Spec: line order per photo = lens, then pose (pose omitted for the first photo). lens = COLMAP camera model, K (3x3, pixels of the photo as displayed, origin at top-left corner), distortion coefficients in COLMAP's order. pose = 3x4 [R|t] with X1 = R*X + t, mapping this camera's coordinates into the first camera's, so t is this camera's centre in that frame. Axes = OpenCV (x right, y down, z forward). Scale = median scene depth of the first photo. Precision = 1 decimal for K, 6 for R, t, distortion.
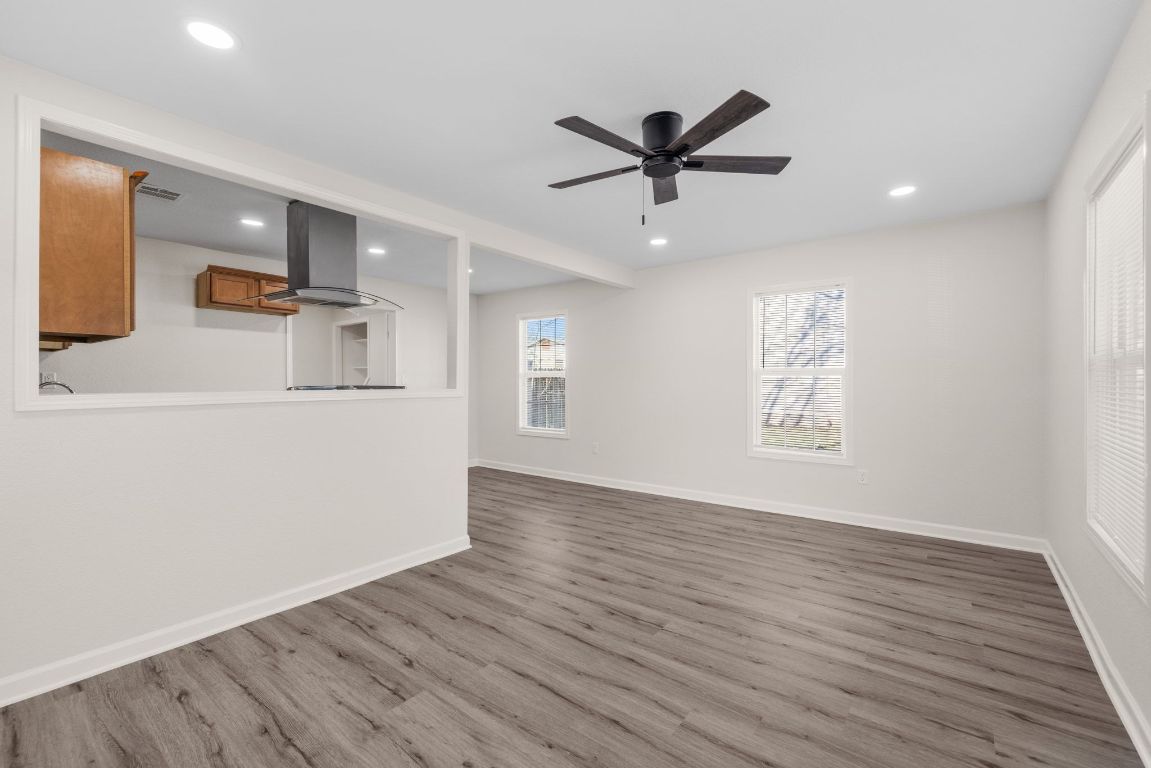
lens RADIAL K [[491.1, 0, 567.7], [0, 491.1, 382.2], [0, 0, 1]] dist [-0.000629, 0.000360]
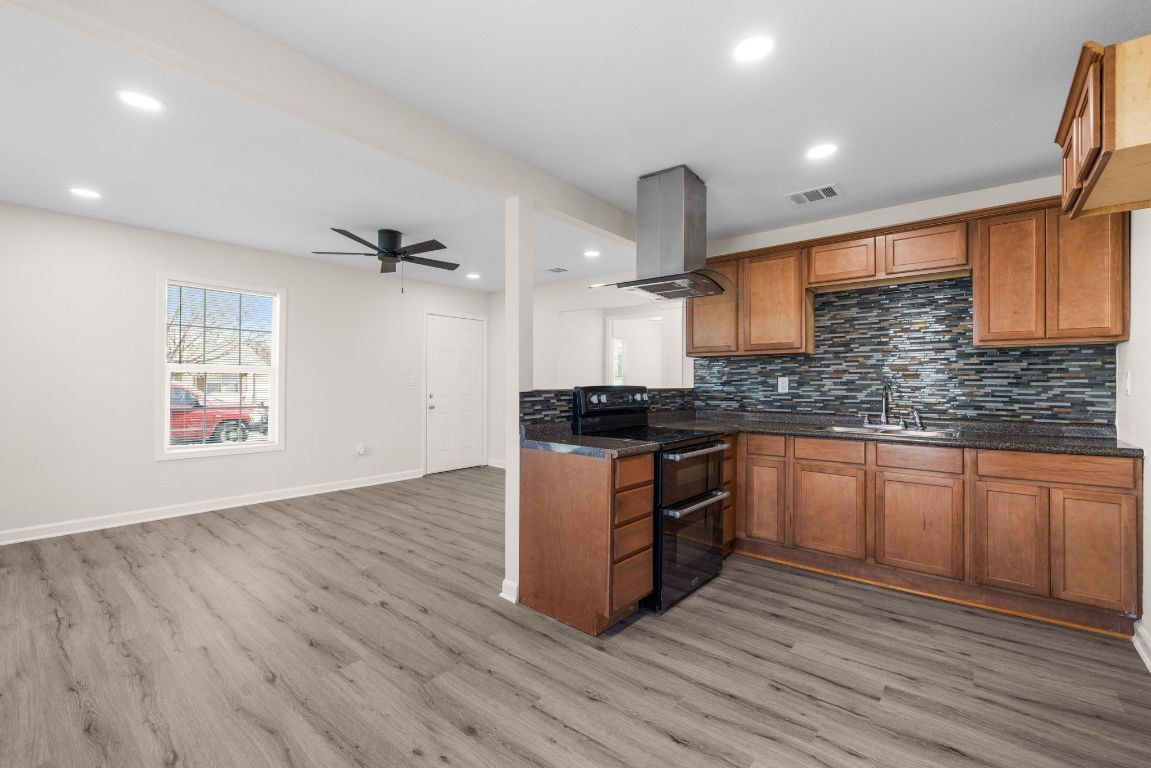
lens RADIAL K [[486.9, 0, 568.2], [0, 486.9, 379.9], [0, 0, 1]] dist [0.000531, 0.000069]
pose [[-0.999662, -0.006724, 0.025111, -0.448208], [-0.006778, 0.999975, -0.002090, -0.002121], [-0.025096, -0.002260, -0.999682, 2.466860]]
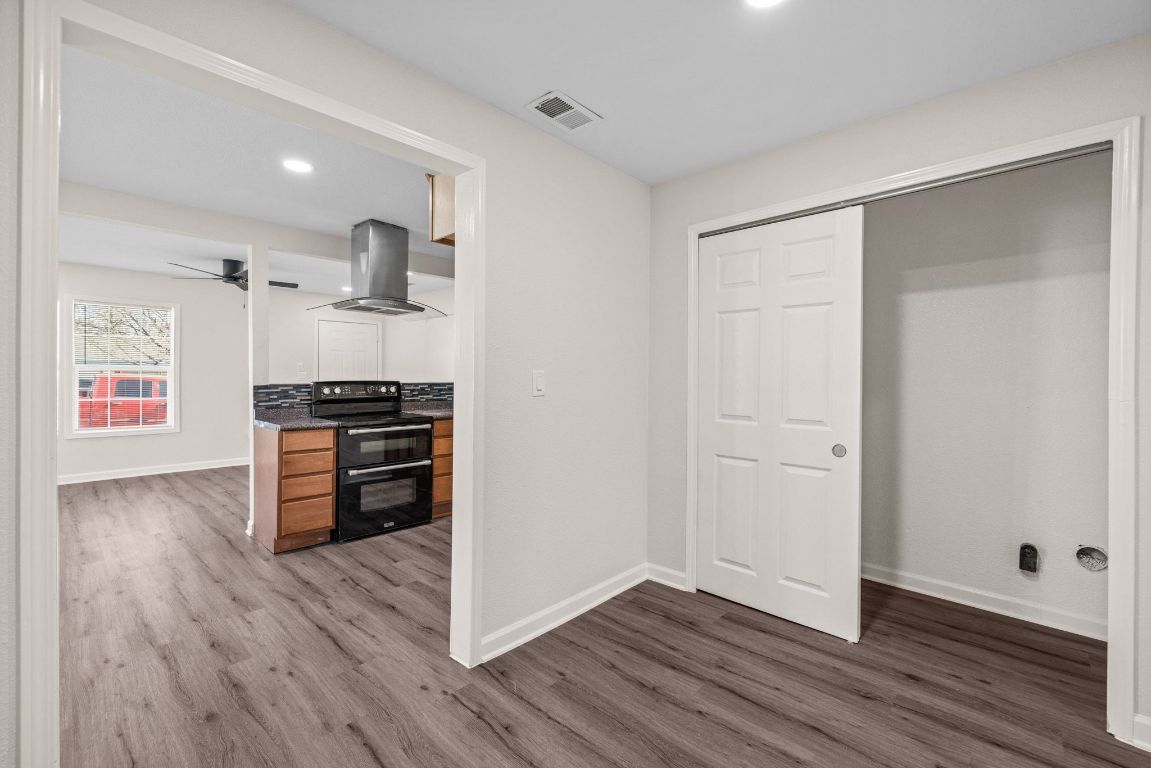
lens RADIAL K [[486.9, 0, 568.2], [0, 486.9, 379.9], [0, 0, 1]] dist [0.000531, 0.000069]
pose [[-0.996621, -0.005194, 0.081979, -1.373908], [-0.004310, 0.999931, 0.010952, -0.014593], [-0.082030, 0.010561, -0.996574, 2.798030]]
